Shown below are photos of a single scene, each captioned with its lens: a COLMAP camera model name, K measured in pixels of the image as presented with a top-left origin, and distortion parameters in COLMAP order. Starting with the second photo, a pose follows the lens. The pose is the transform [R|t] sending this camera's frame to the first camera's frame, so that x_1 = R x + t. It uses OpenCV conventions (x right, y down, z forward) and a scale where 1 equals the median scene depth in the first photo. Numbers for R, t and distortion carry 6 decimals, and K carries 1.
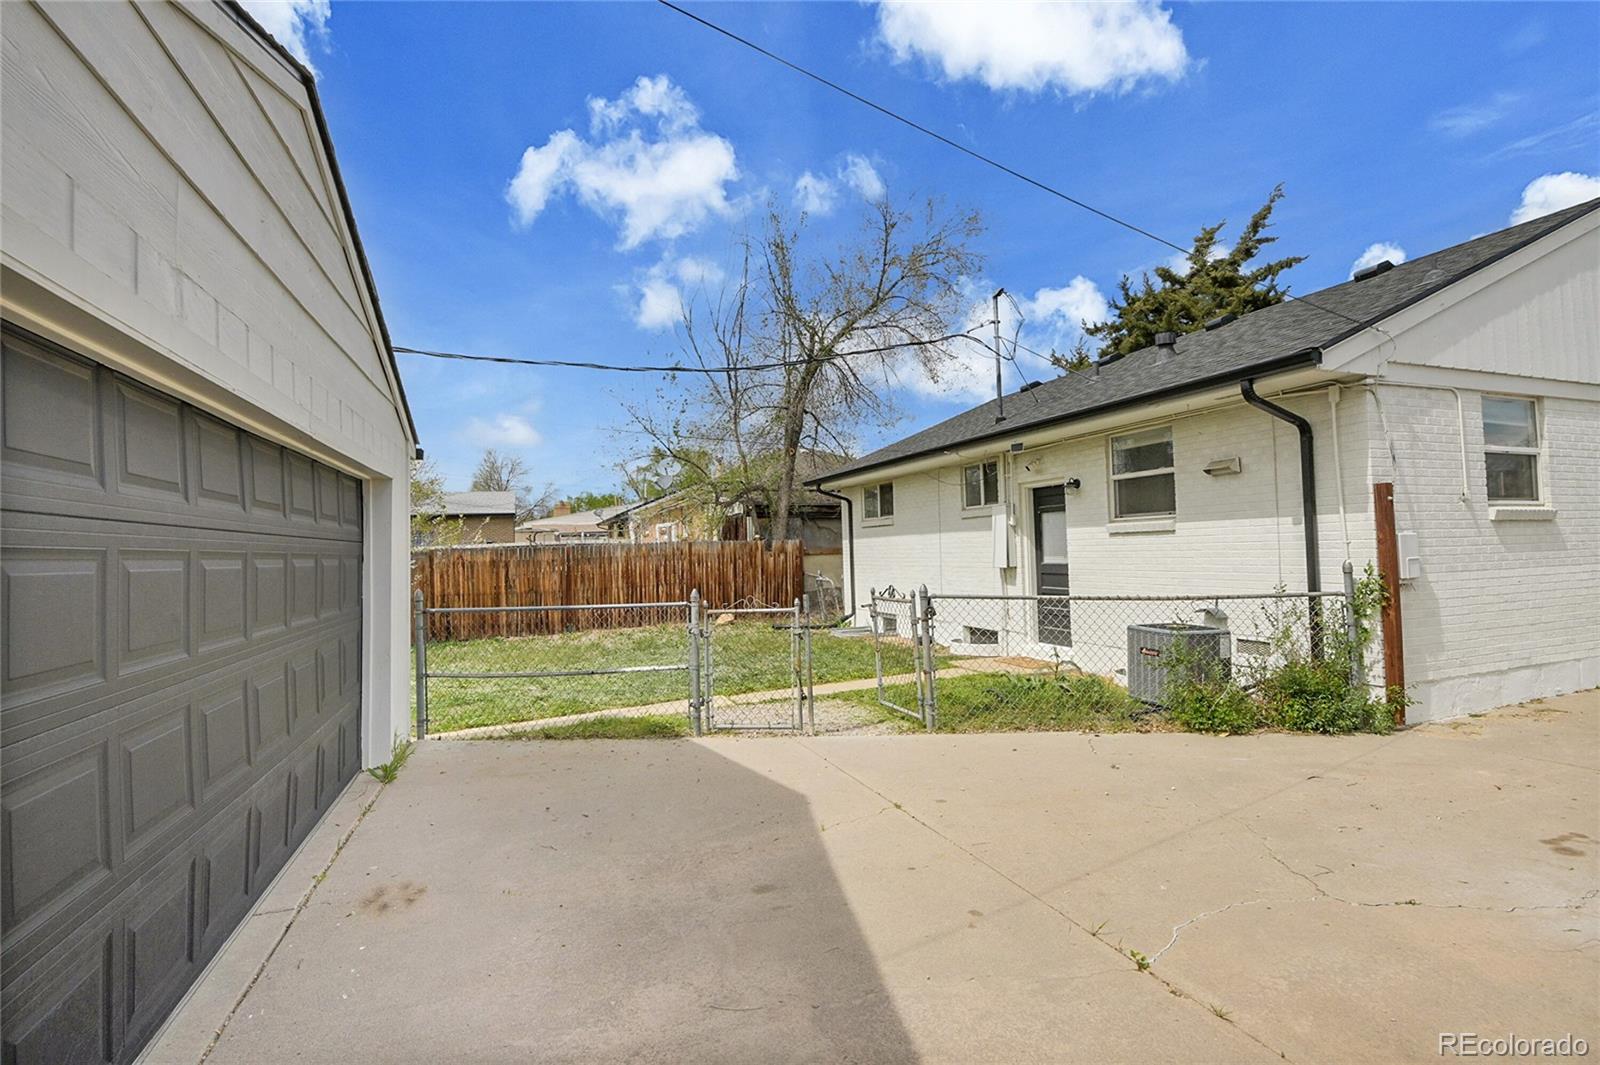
lens RADIAL K [[777.3, 0, 800.0], [0, 777.3, 532.5], [0, 0, 1]] dist [-0.001582, -0.000260]
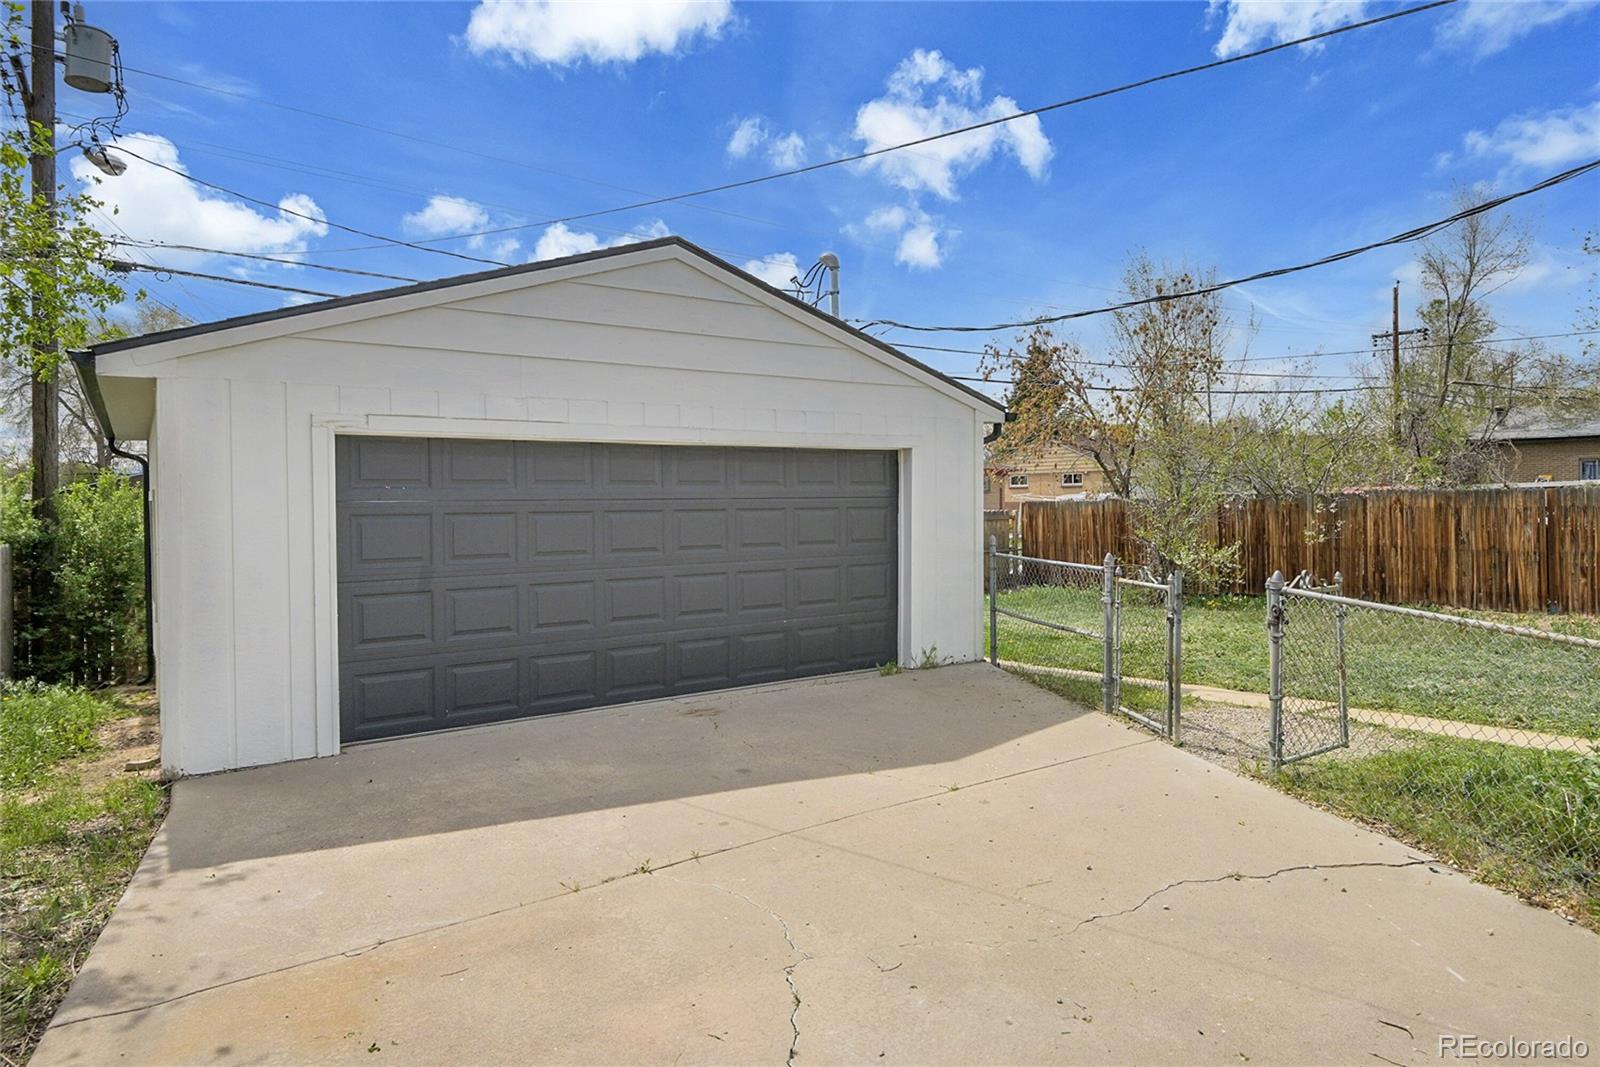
lens RADIAL K [[947.6, 0, 807.9], [0, 947.6, 519.1], [0, 0, 1]] dist [0.020451, -0.030440]
pose [[0.264143, 0.043733, -0.963491, 0.518996], [0.022708, 0.998413, 0.051544, -0.019726], [0.964216, -0.035494, 0.262731, 0.232786]]
